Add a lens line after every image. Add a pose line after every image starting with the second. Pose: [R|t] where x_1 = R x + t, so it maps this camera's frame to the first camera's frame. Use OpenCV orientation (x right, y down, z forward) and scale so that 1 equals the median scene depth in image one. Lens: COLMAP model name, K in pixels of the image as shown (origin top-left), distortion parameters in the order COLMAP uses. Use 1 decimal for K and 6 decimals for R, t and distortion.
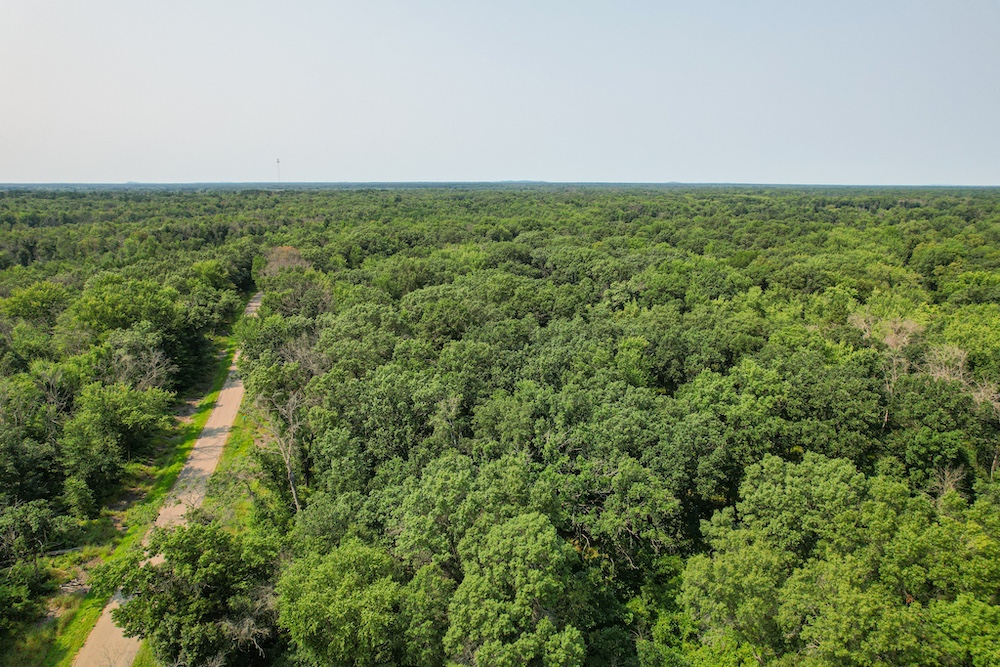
lens RADIAL K [[632.2, 0, 503.8], [0, 632.2, 337.1], [0, 0, 1]] dist [-0.070716, 0.062921]
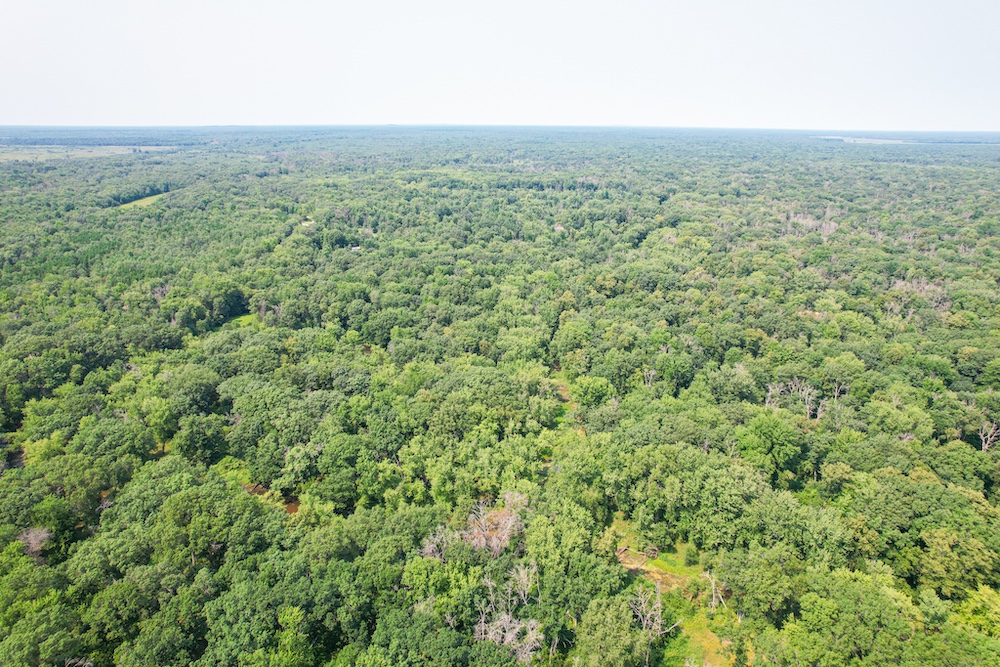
lens RADIAL K [[632.2, 0, 499.2], [0, 632.2, 335.5], [0, 0, 1]] dist [-0.070716, 0.062921]
pose [[0.914879, -0.119743, 0.385563, 0.399211], [0.082159, 0.990239, 0.112586, -1.435611], [-0.395281, -0.071325, 0.915787, -0.509647]]
